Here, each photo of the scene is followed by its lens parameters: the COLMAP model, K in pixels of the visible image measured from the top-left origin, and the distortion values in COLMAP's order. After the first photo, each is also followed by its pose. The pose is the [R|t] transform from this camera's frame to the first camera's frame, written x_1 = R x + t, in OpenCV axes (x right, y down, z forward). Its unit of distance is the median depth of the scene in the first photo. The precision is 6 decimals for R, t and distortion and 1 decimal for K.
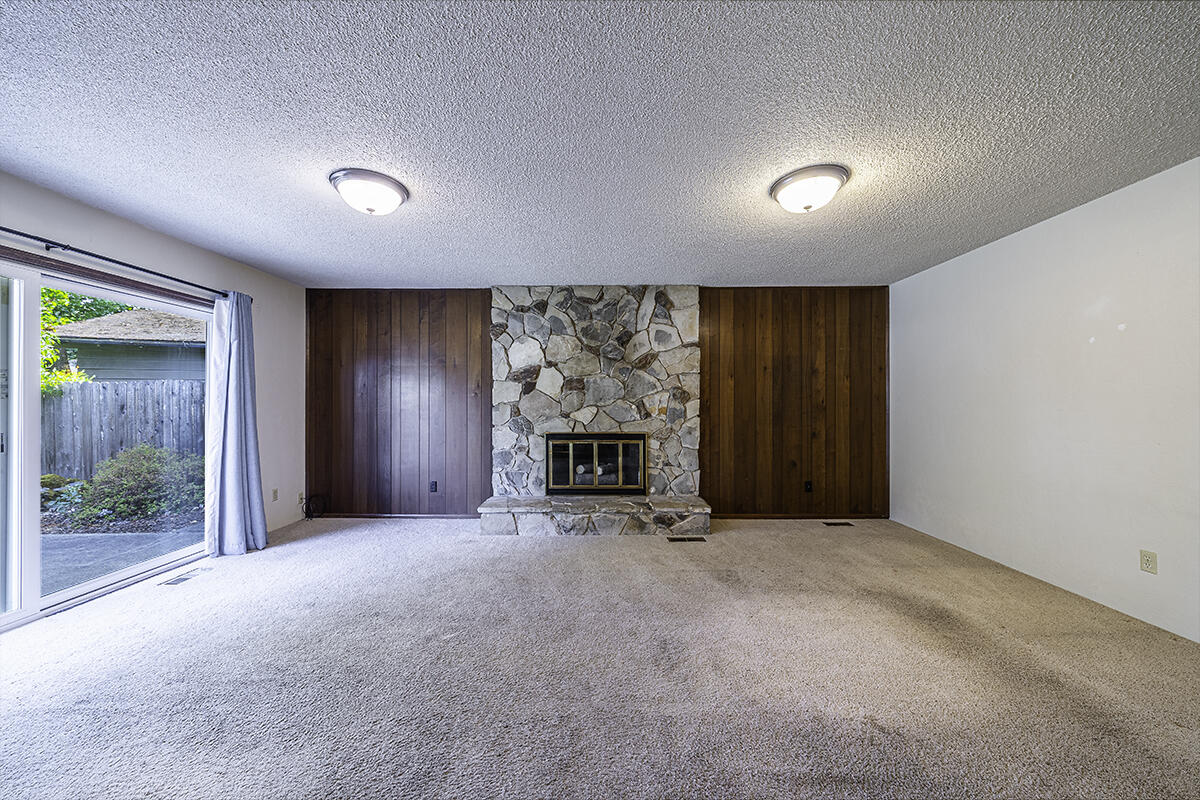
lens RADIAL K [[414.2, 0, 601.7], [0, 414.2, 399.5], [0, 0, 1]] dist [-0.002494, -0.000017]
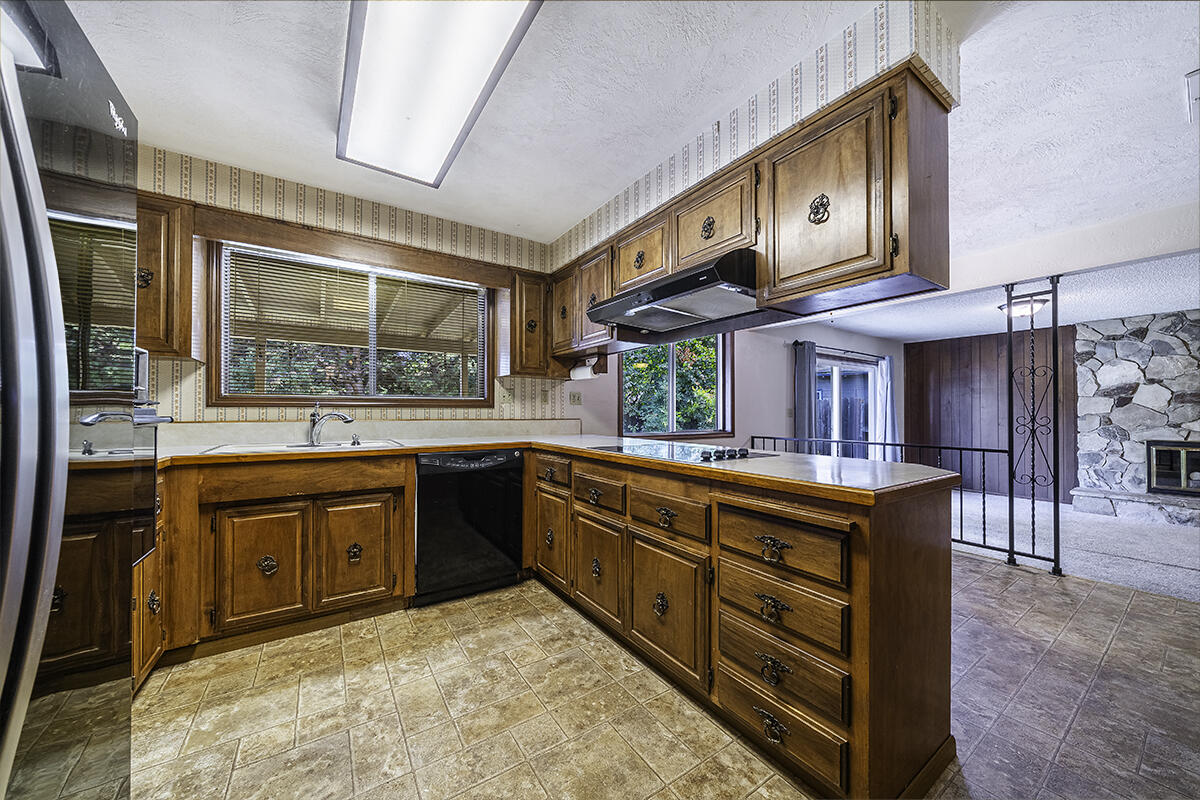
lens RADIAL K [[414.2, 0, 598.3], [0, 414.2, 405.5], [0, 0, 1]] dist [-0.002494, -0.000017]
pose [[0.553701, -0.006528, -0.832690, -0.021150], [0.004916, 0.999977, -0.004571, -0.019678], [0.832701, -0.001562, 0.553721, -0.946495]]
